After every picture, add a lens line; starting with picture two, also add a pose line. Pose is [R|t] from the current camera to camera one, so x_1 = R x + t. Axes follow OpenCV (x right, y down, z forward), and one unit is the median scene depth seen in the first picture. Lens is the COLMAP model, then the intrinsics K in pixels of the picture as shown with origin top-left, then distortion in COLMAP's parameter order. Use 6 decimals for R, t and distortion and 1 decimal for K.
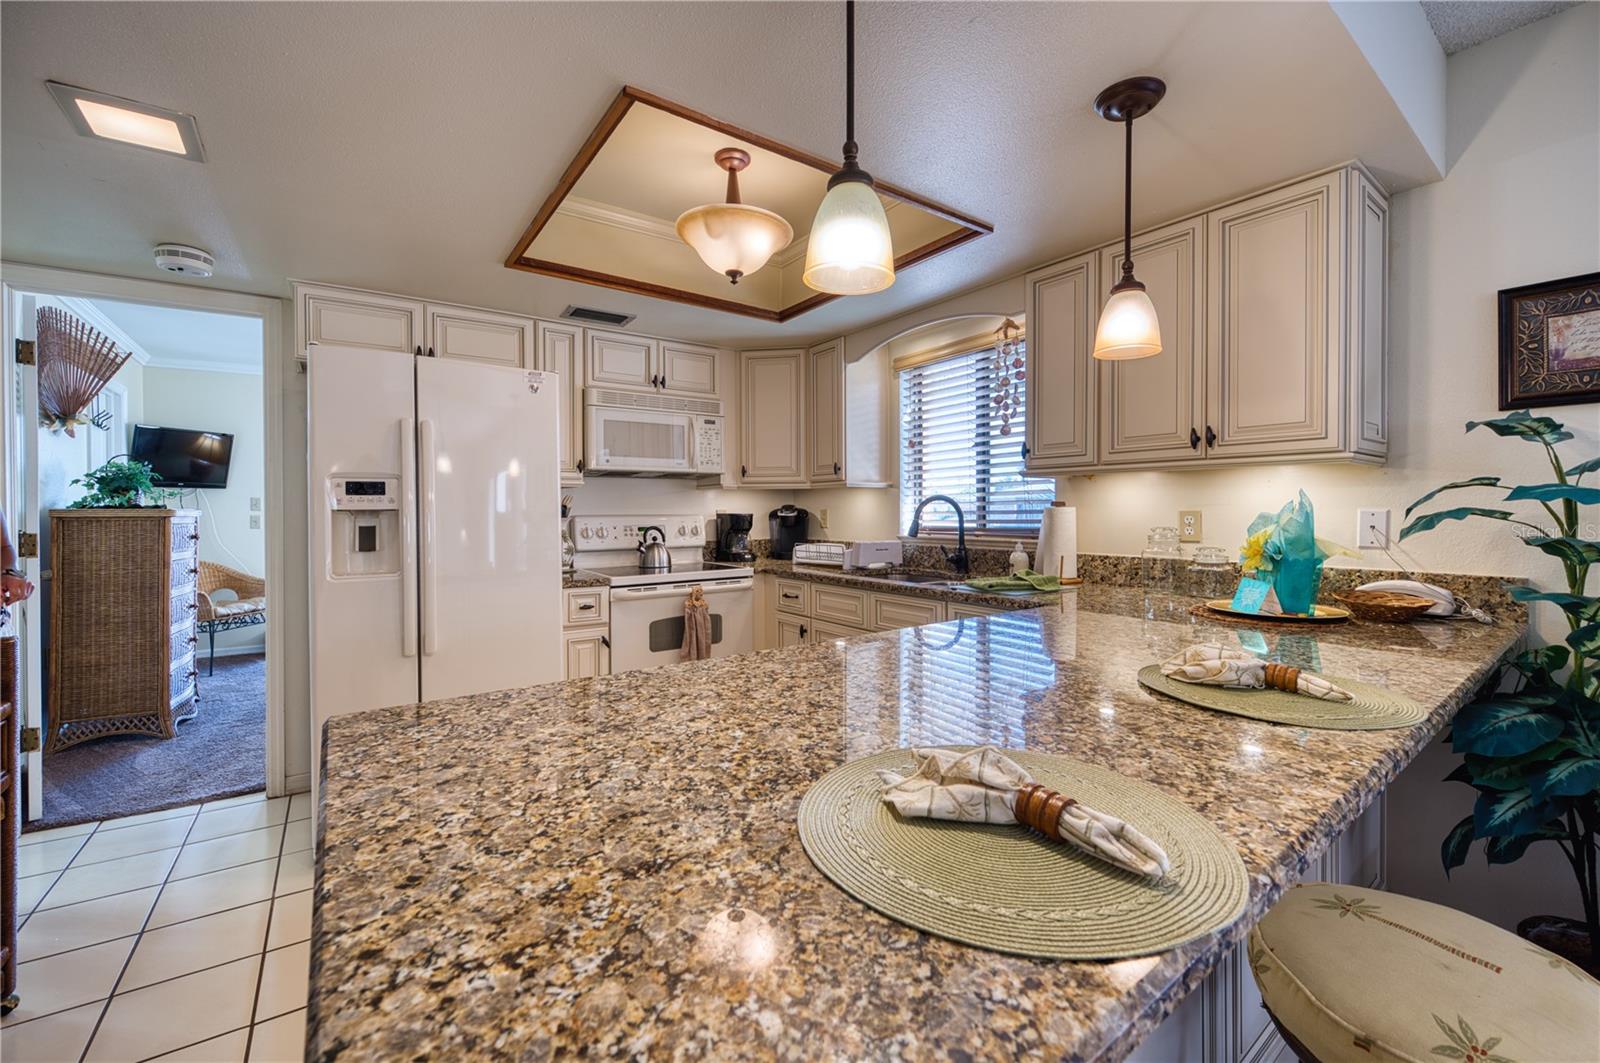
lens RADIAL K [[639.7, 0, 804.0], [0, 639.7, 510.4], [0, 0, 1]] dist [-0.007414, -0.001305]
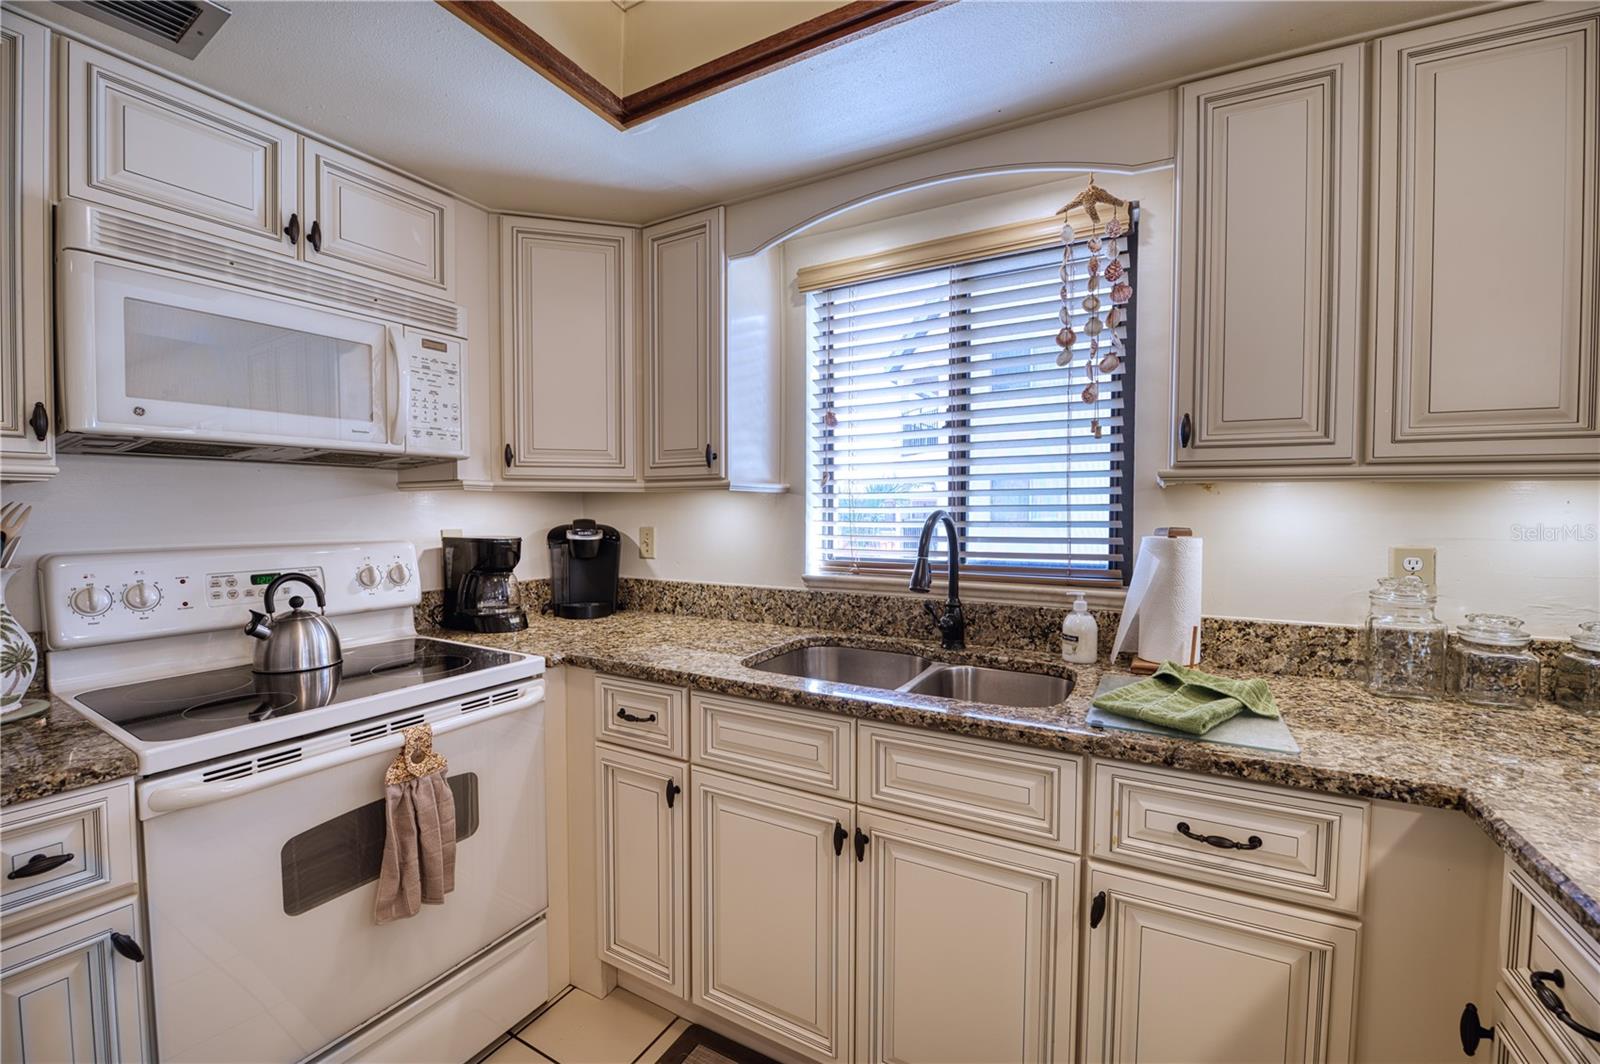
lens RADIAL K [[639.7, 0, 776.8], [0, 639.7, 527.5], [0, 0, 1]] dist [-0.007414, -0.001305]
pose [[0.916925, -0.006456, 0.399008, -0.108273], [-0.005419, 0.999576, 0.028625, -0.021284], [-0.399023, -0.028409, 0.916501, 0.483602]]
